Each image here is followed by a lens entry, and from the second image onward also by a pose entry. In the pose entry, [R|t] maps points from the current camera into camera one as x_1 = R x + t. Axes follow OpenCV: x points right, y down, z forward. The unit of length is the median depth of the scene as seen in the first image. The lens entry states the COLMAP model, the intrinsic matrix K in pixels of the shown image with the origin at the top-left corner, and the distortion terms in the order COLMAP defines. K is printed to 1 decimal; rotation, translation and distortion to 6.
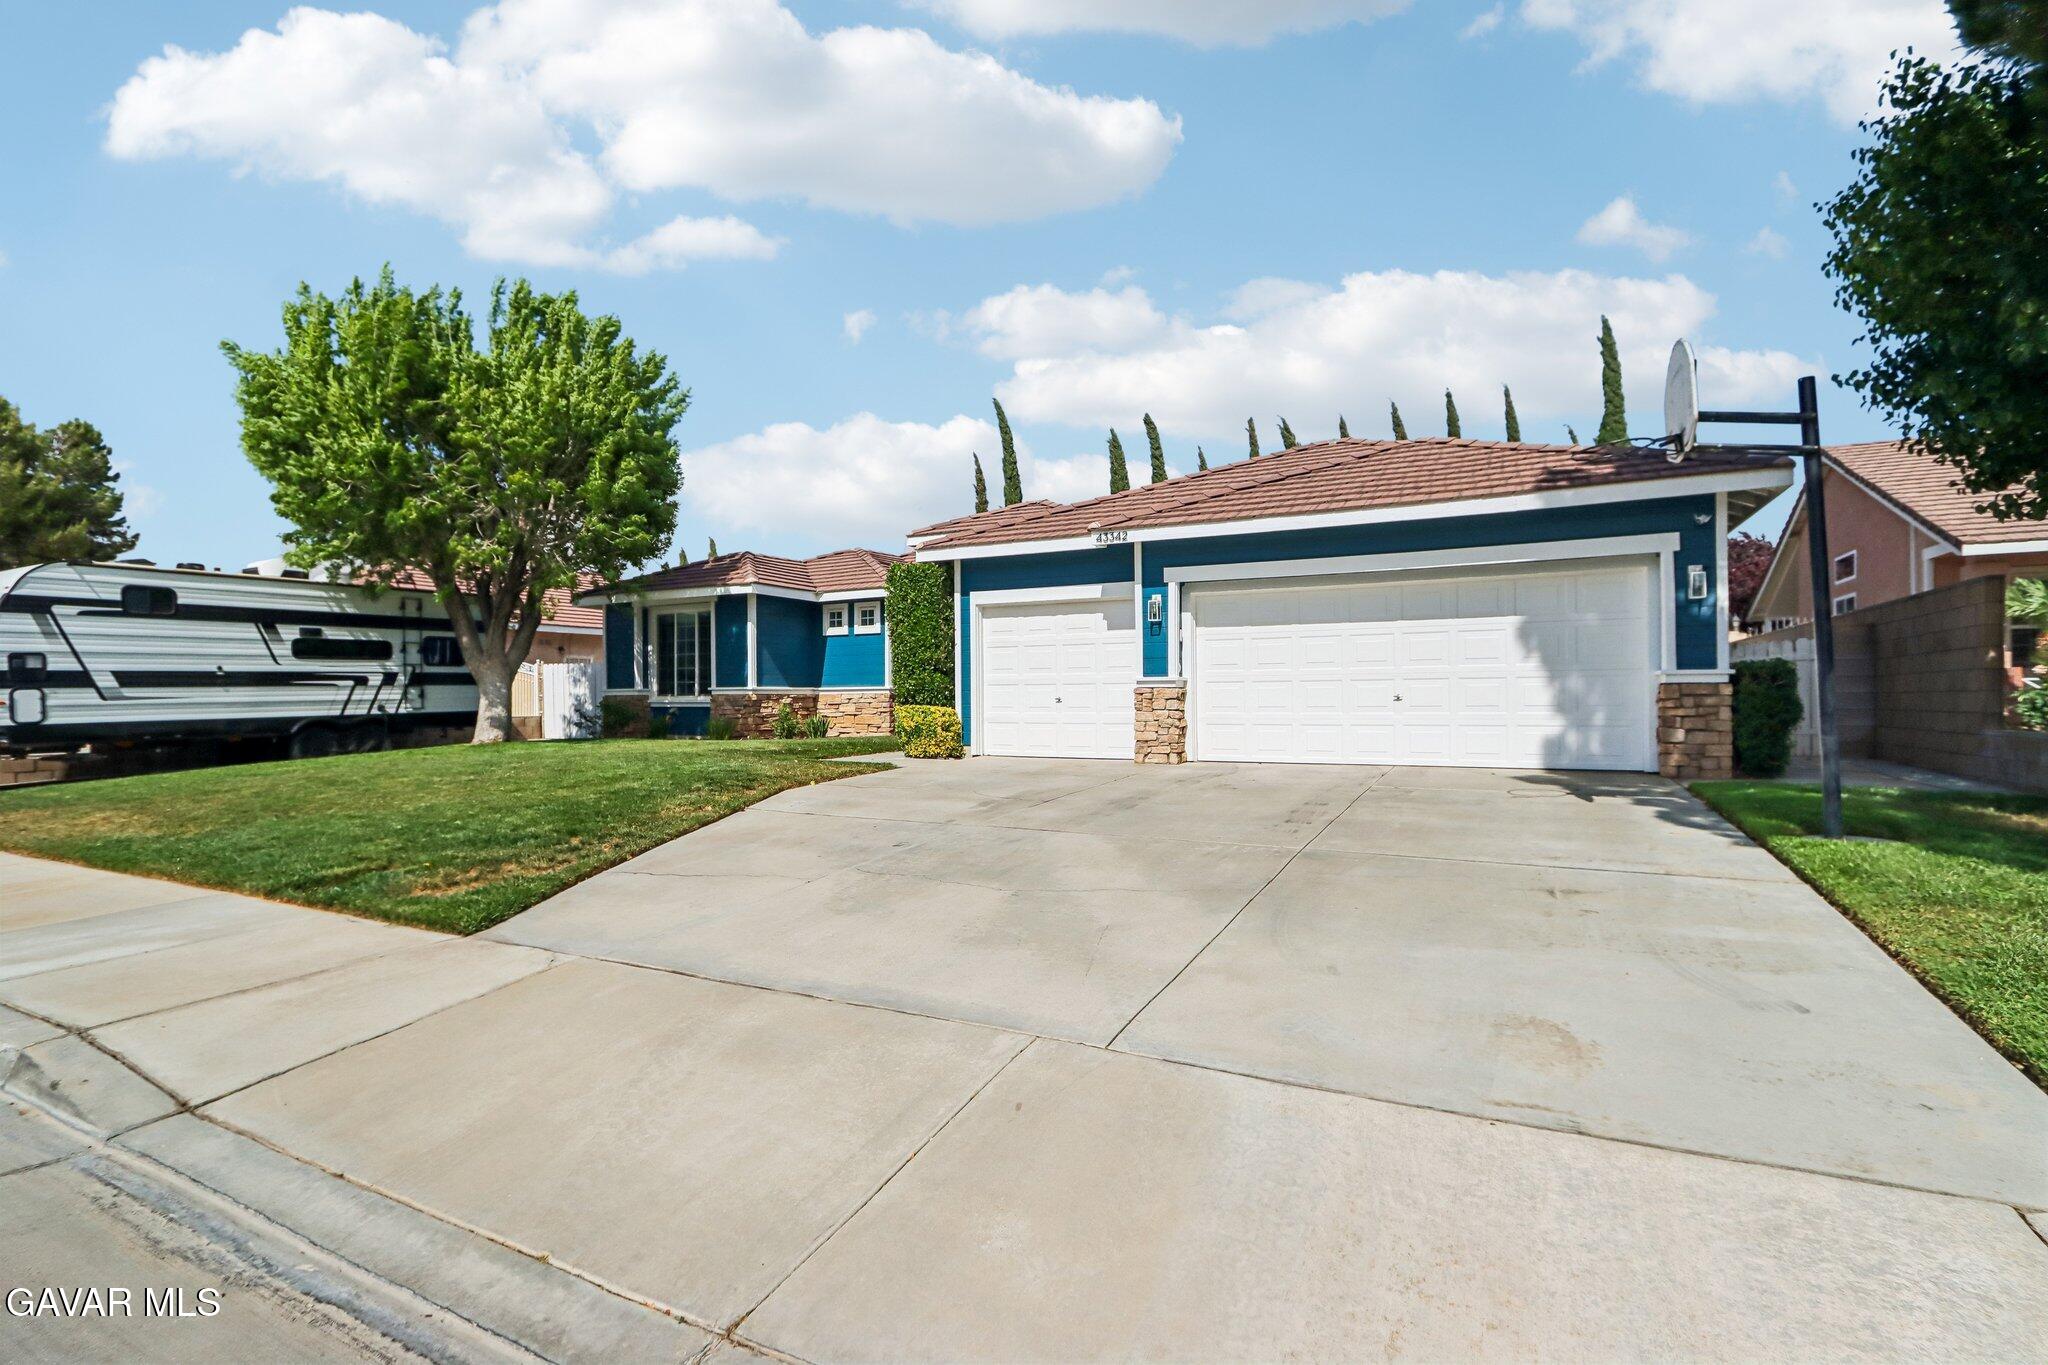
lens RADIAL K [[961.5, 0, 1024.0], [0, 961.5, 689.1], [0, 0, 1]] dist [-0.014155, 0.002131]
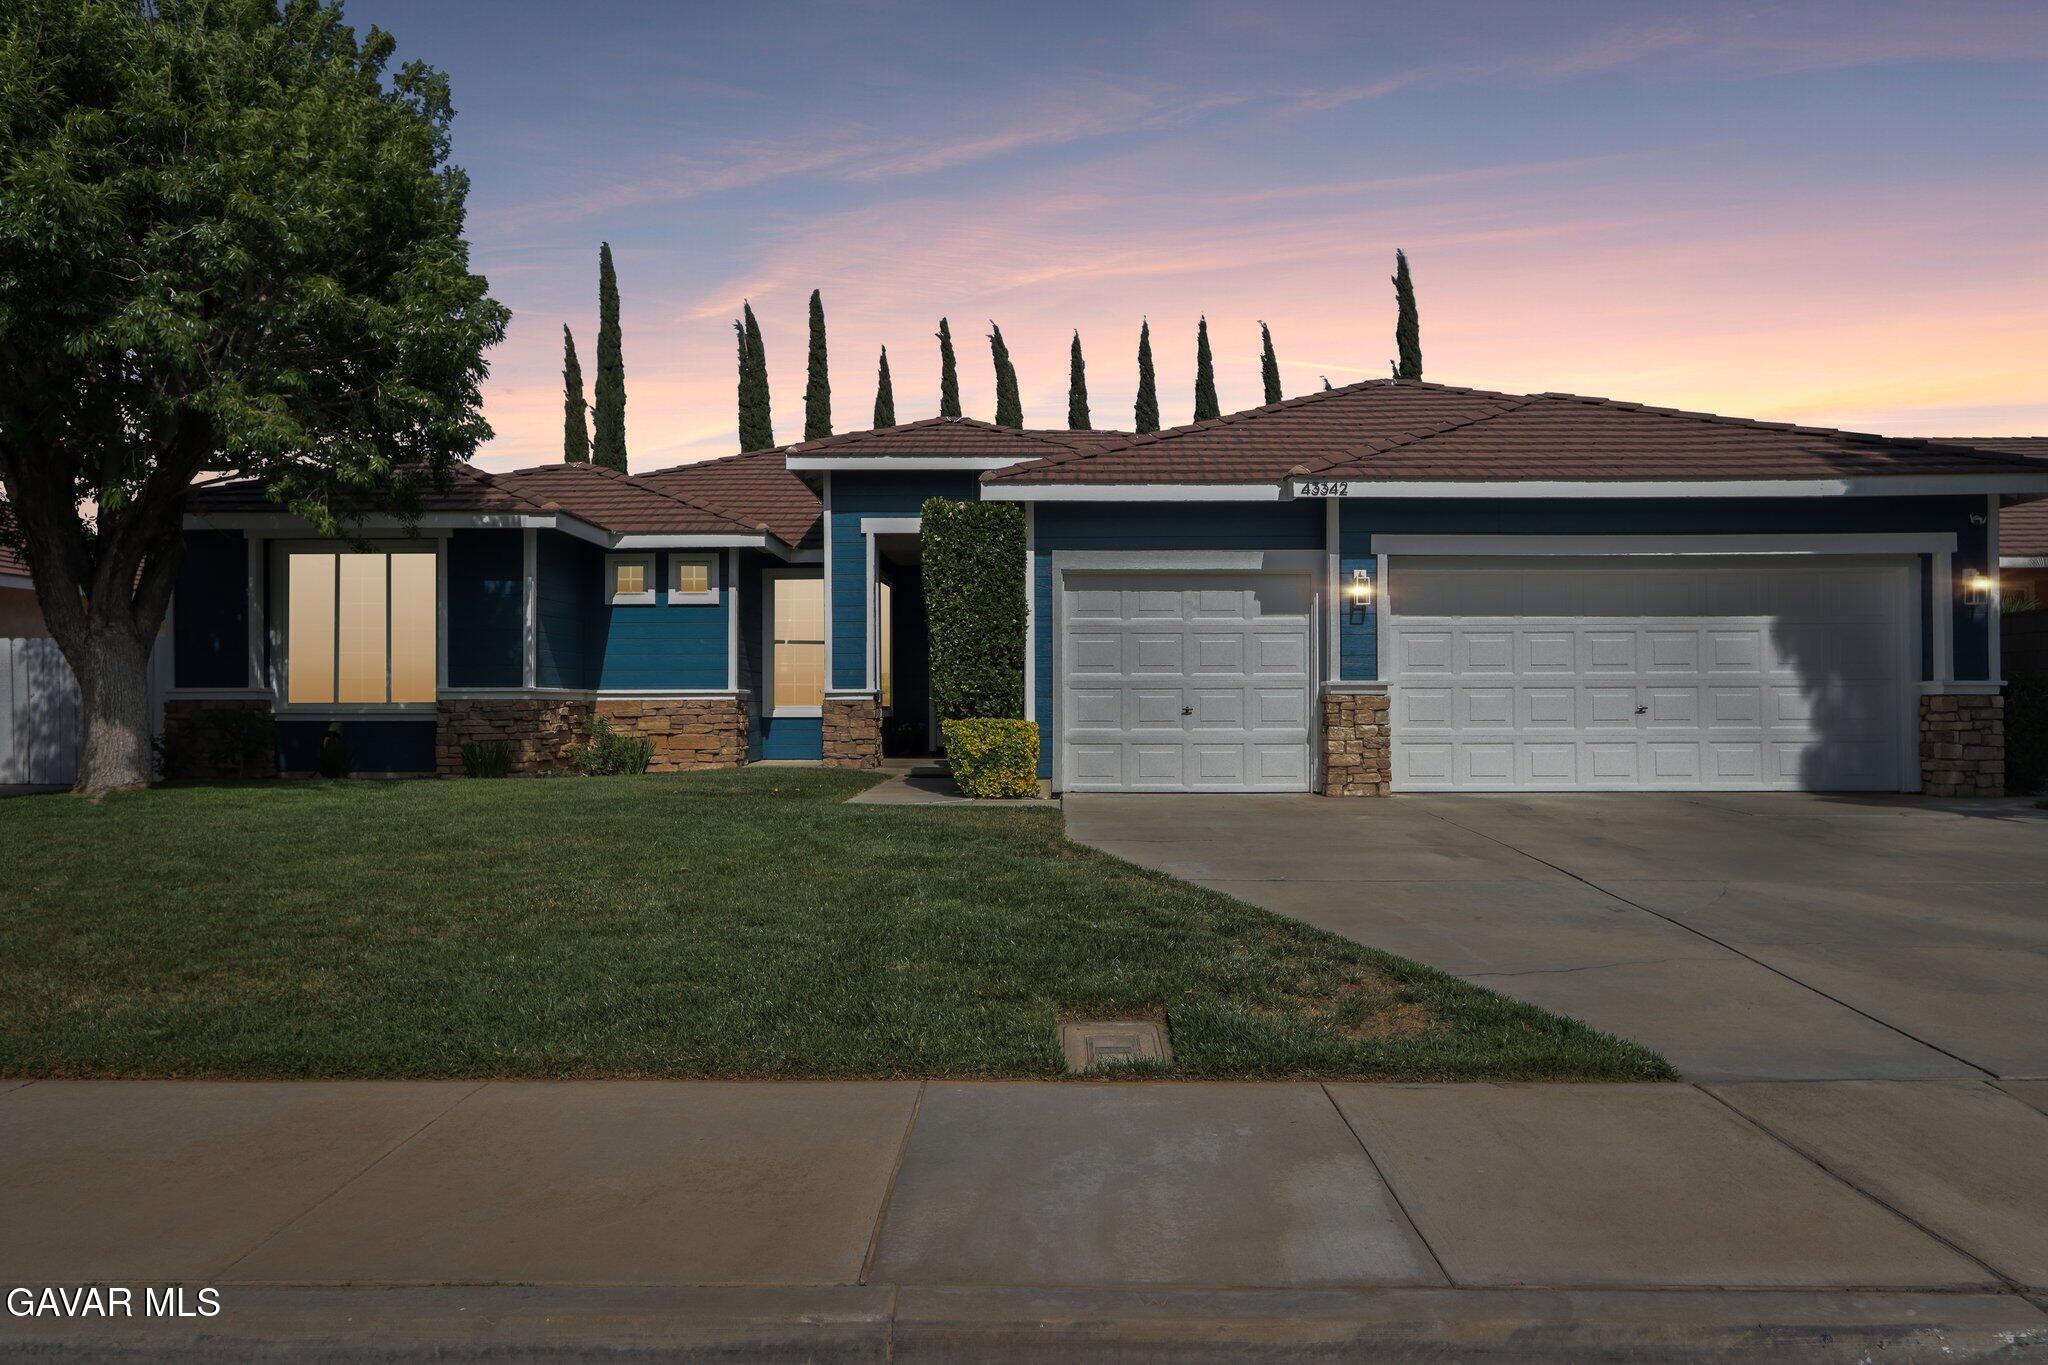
lens RADIAL K [[1397.8, 0, 1018.7], [0, 1397.8, 686.9], [0, 0, 1]] dist [-0.002816, -0.007708]
pose [[0.896931, 0.011615, 0.442018, -0.514404], [-0.007768, 0.999915, -0.010512, 0.005272], [-0.442102, 0.005995, 0.896945, 0.131573]]
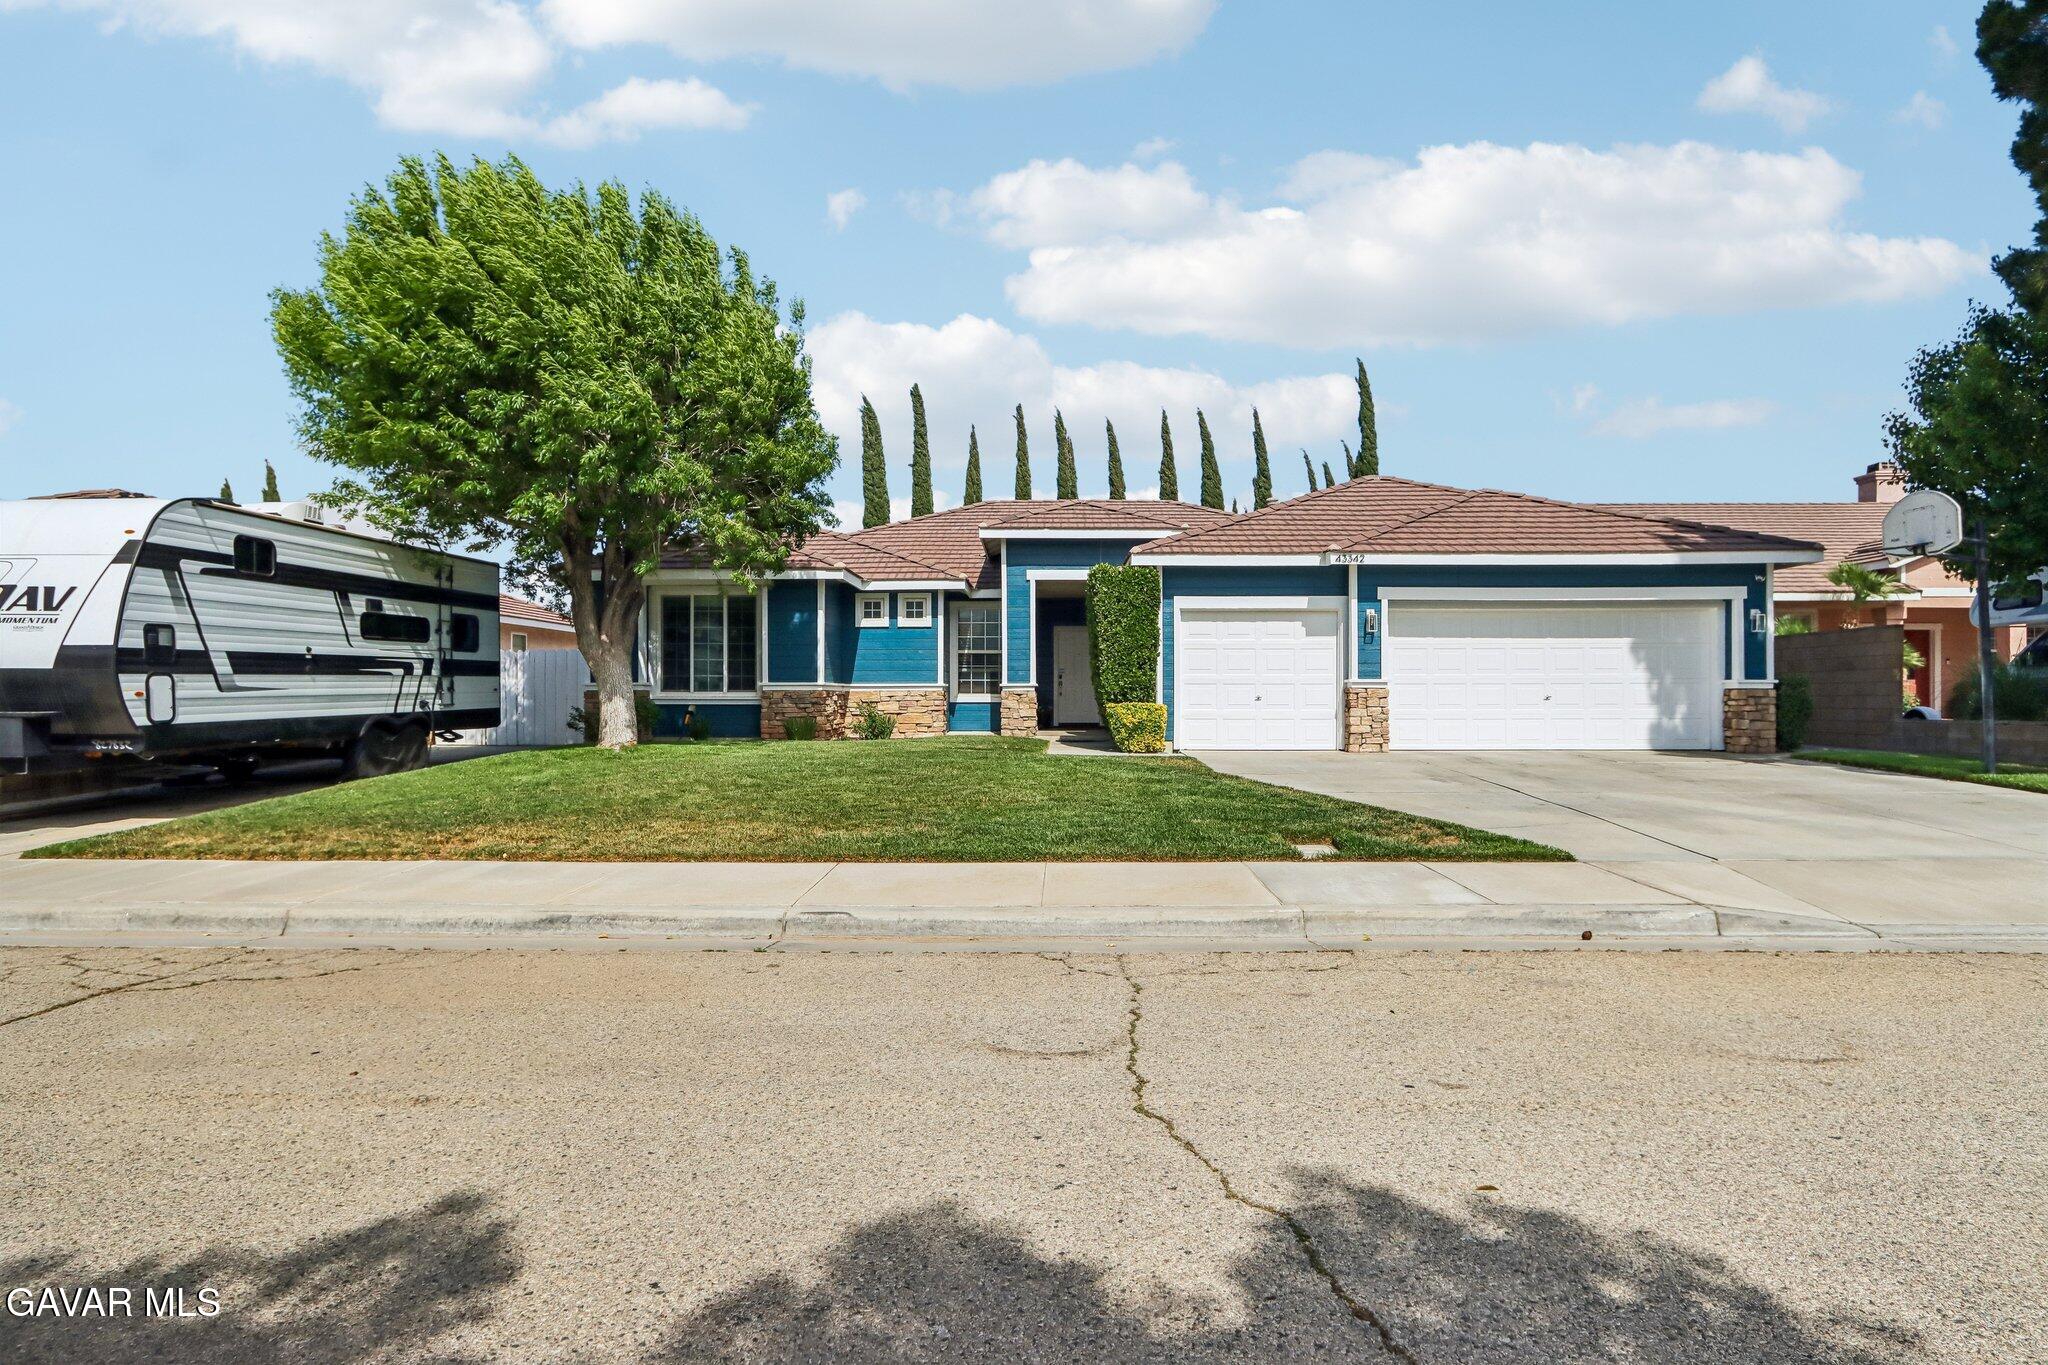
lens RADIAL K [[1144.6, 0, 1027.1], [0, 1144.6, 687.1], [0, 0, 1]] dist [-0.000923, 0.001535]
pose [[0.895505, 0.010043, 0.444939, -0.770862], [-0.009196, 0.999949, -0.004062, 0.006218], [-0.444957, -0.000454, 0.895552, -0.063268]]
